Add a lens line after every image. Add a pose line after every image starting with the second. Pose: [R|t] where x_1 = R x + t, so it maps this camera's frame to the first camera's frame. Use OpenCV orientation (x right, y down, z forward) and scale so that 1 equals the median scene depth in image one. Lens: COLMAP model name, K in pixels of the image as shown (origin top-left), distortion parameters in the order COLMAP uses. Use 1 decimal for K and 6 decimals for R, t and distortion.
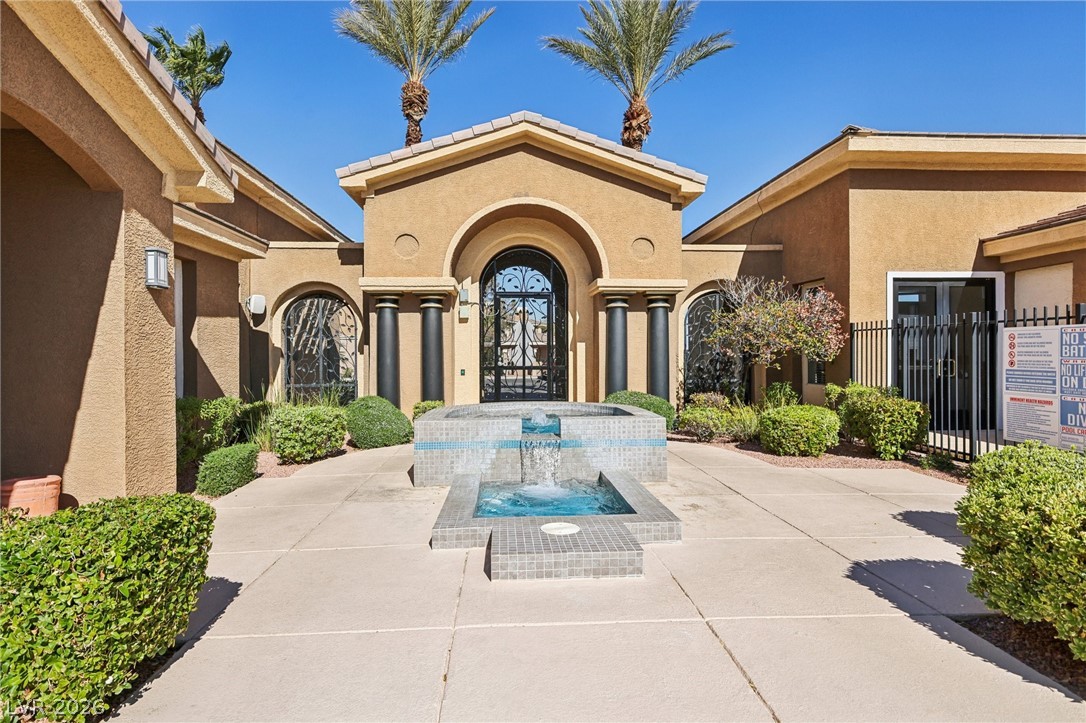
lens RADIAL K [[575.6, 0, 544.9], [0, 575.6, 360.6], [0, 0, 1]] dist [0.002461, 0.000746]
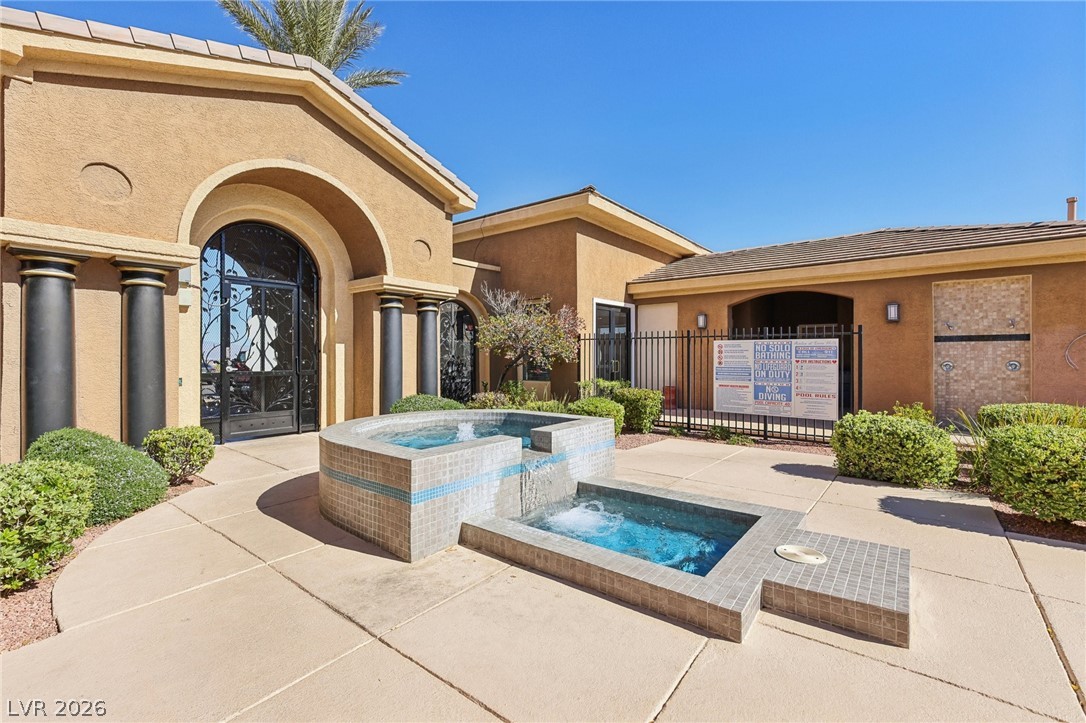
lens RADIAL K [[470.1, 0, 543.6], [0, 470.1, 354.2], [0, 0, 1]] dist [0.003482, -0.001119]
pose [[0.671044, 0.005509, 0.741398, -0.299329], [0.007234, 0.999876, -0.013977, -0.003151], [-0.741383, 0.014742, 0.670921, 0.309641]]
